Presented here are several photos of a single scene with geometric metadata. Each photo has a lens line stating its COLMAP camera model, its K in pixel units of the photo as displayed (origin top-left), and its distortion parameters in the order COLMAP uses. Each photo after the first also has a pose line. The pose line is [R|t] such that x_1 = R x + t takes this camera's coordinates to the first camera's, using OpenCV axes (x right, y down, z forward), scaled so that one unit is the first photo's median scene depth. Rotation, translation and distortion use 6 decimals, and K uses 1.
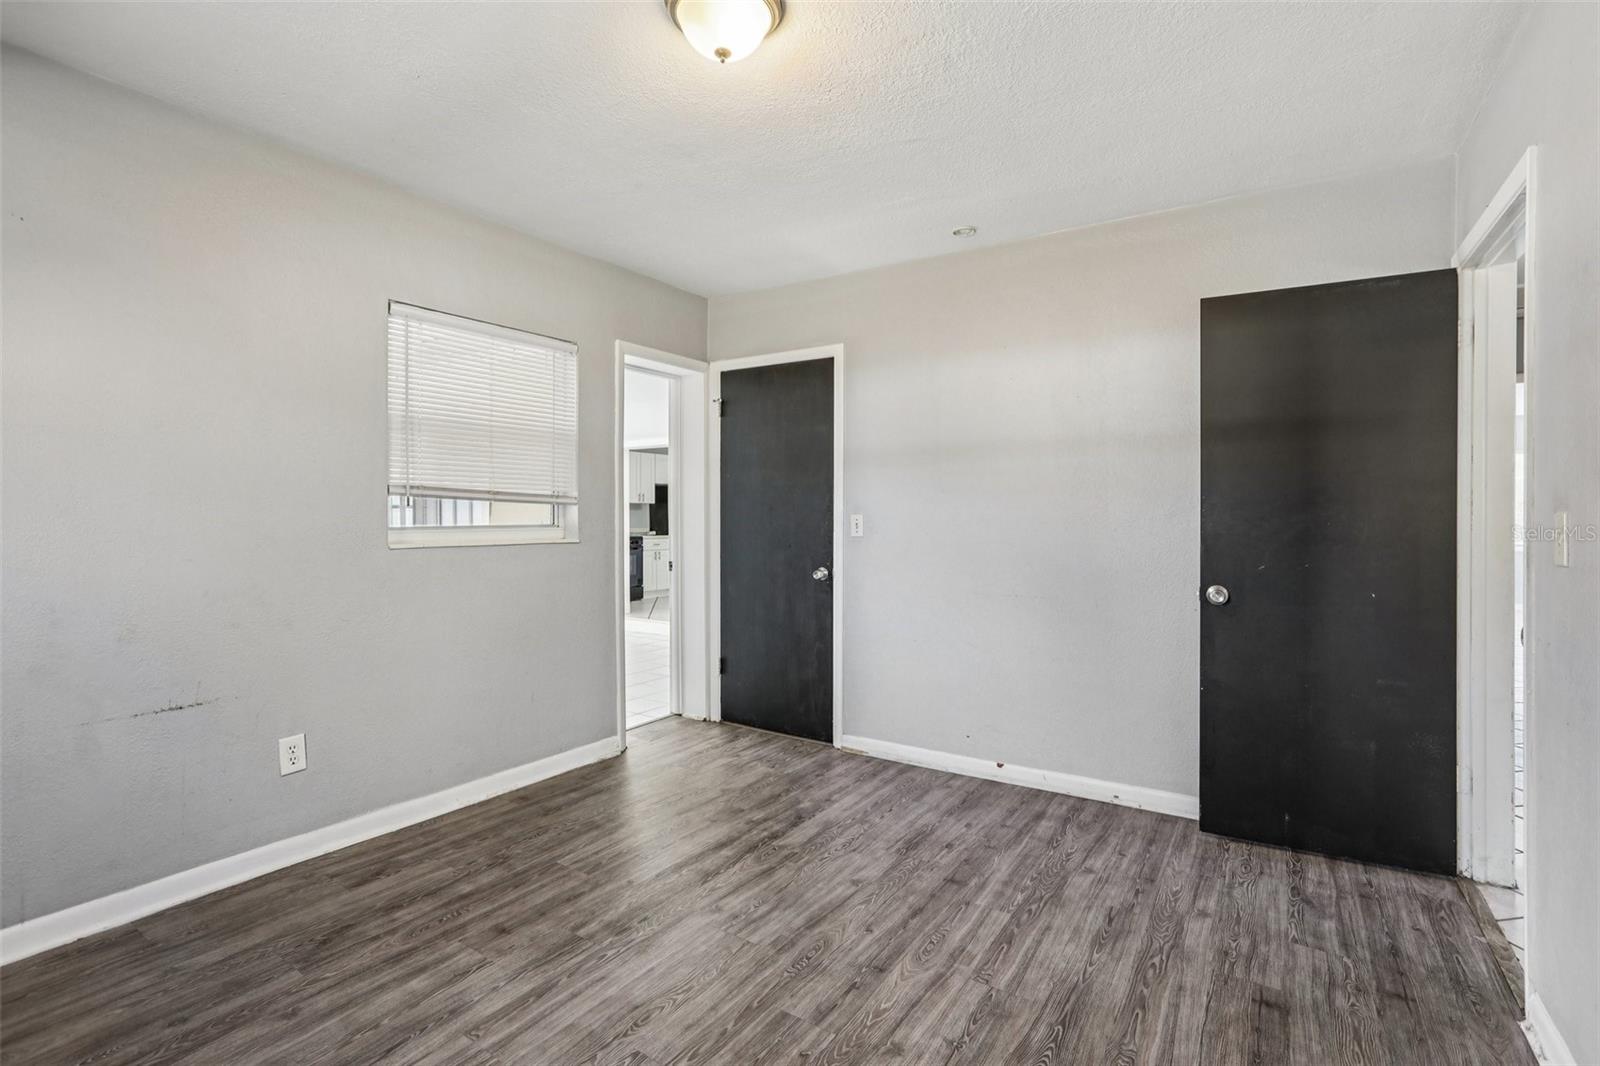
lens RADIAL K [[731.8, 0, 802.2], [0, 731.8, 520.9], [0, 0, 1]] dist [-0.029549, 0.000837]
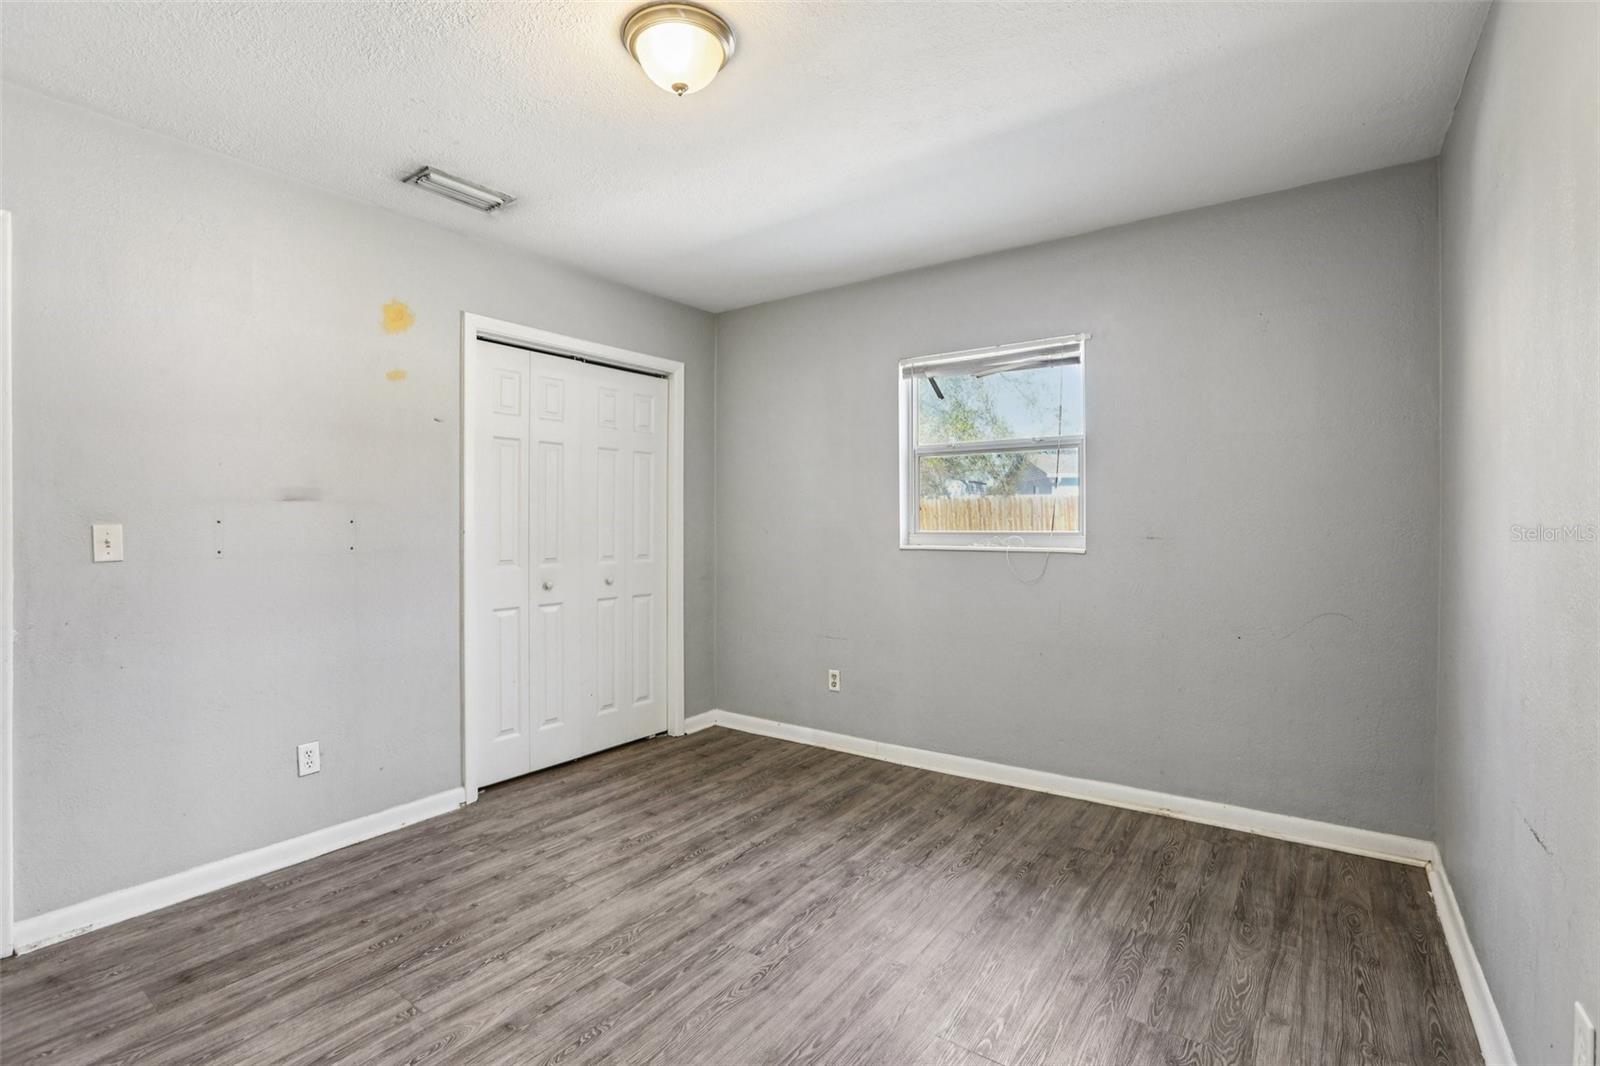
lens RADIAL K [[731.8, 0, 802.2], [0, 731.8, 520.9], [0, 0, 1]] dist [-0.029549, 0.000837]
pose [[-0.999303, -0.000318, 0.037330, -0.316161], [-0.000535, 0.999983, -0.005786, -0.009380], [-0.037327, -0.005802, -0.999286, 2.019815]]
